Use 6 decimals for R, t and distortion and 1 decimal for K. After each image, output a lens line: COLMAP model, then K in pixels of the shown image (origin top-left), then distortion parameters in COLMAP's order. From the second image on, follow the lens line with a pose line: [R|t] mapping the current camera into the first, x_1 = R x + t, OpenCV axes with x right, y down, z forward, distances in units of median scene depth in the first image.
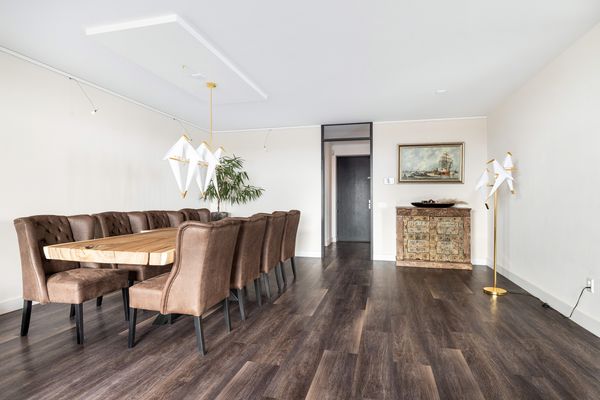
lens RADIAL K [[323.4, 0, 300.0], [0, 323.4, 200.0], [0, 0, 1]] dist [0.001707, 0.000295]
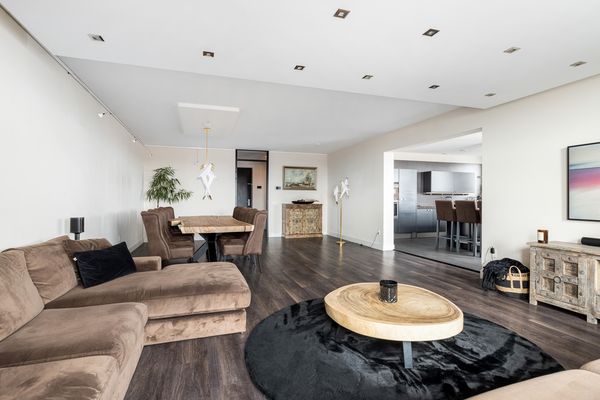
lens RADIAL K [[291.9, 0, 302.9], [0, 291.9, 199.9], [0, 0, 1]] dist [-0.001319, 0.000050]
pose [[0.834927, -0.004494, 0.550343, -0.459361], [0.000724, 0.999975, 0.007067, -0.009922], [-0.550360, -0.005502, 0.834909, -0.321799]]
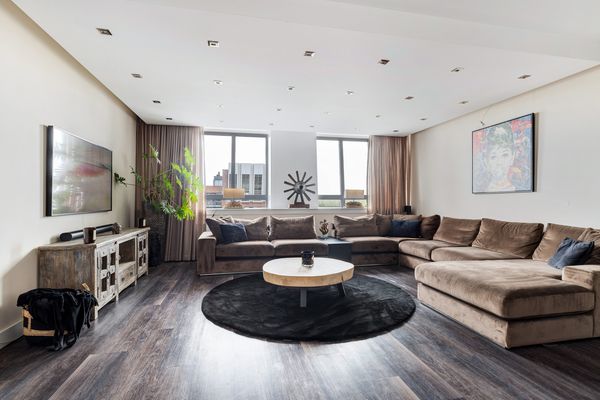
lens RADIAL K [[291.9, 0, 302.9], [0, 291.9, 199.9], [0, 0, 1]] dist [-0.001319, 0.000050]
pose [[-0.880778, -0.006620, -0.473484, 0.127775], [-0.008989, 0.999956, 0.002742, 0.002586], [0.473445, 0.006672, -0.880798, 0.432374]]
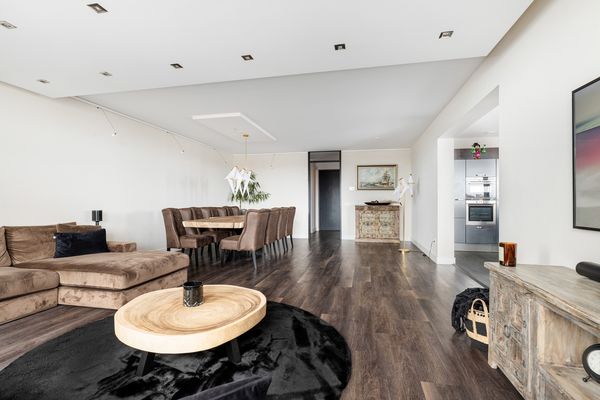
lens RADIAL K [[291.9, 0, 302.9], [0, 291.9, 199.9], [0, 0, 1]] dist [-0.001319, 0.000050]
pose [[0.998816, -0.001531, 0.048616, -0.028726], [0.001835, 0.999979, -0.006208, 0.004361], [-0.048605, 0.006289, 0.998798, -0.421017]]
